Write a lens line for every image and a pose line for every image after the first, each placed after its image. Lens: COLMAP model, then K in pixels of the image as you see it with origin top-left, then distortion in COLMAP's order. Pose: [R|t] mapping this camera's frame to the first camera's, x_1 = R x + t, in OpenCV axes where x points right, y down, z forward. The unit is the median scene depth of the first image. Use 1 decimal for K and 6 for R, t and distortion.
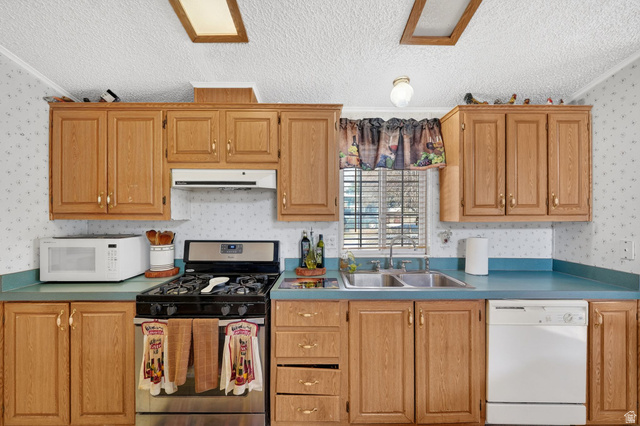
lens RADIAL K [[262.7, 0, 319.5], [0, 262.7, 213.8], [0, 0, 1]] dist [-0.012537, -0.001050]
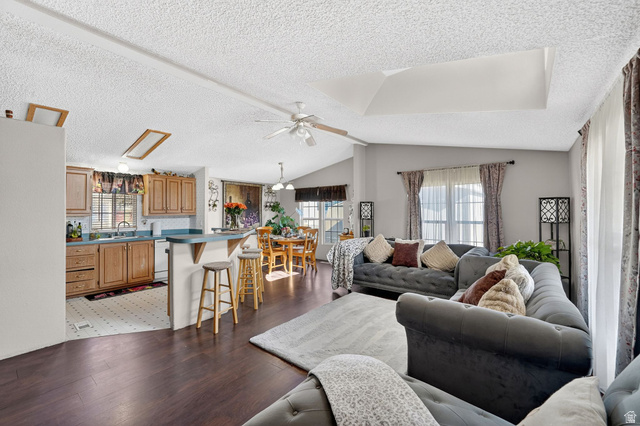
lens RADIAL K [[262.7, 0, 319.3], [0, 262.7, 207.4], [0, 0, 1]] dist [-0.012537, -0.001050]
pose [[0.615943, 0.010807, 0.787717, -0.474155], [0.006064, 0.999811, -0.018458, 0.004748], [-0.787768, 0.016146, 0.615761, -1.918747]]
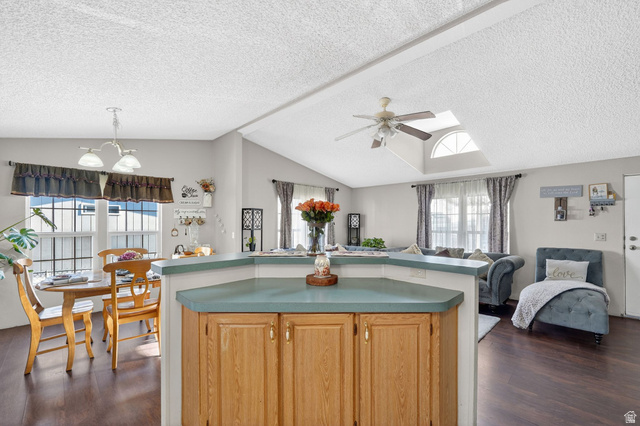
lens RADIAL K [[262.7, 0, 323.1], [0, 262.7, 218.9], [0, 0, 1]] dist [-0.012537, -0.001050]
pose [[-0.709481, -0.000308, 0.704725, -0.078712], [-0.004675, 0.999980, -0.004269, -0.005558], [-0.704709, -0.006324, -0.709468, 0.381106]]
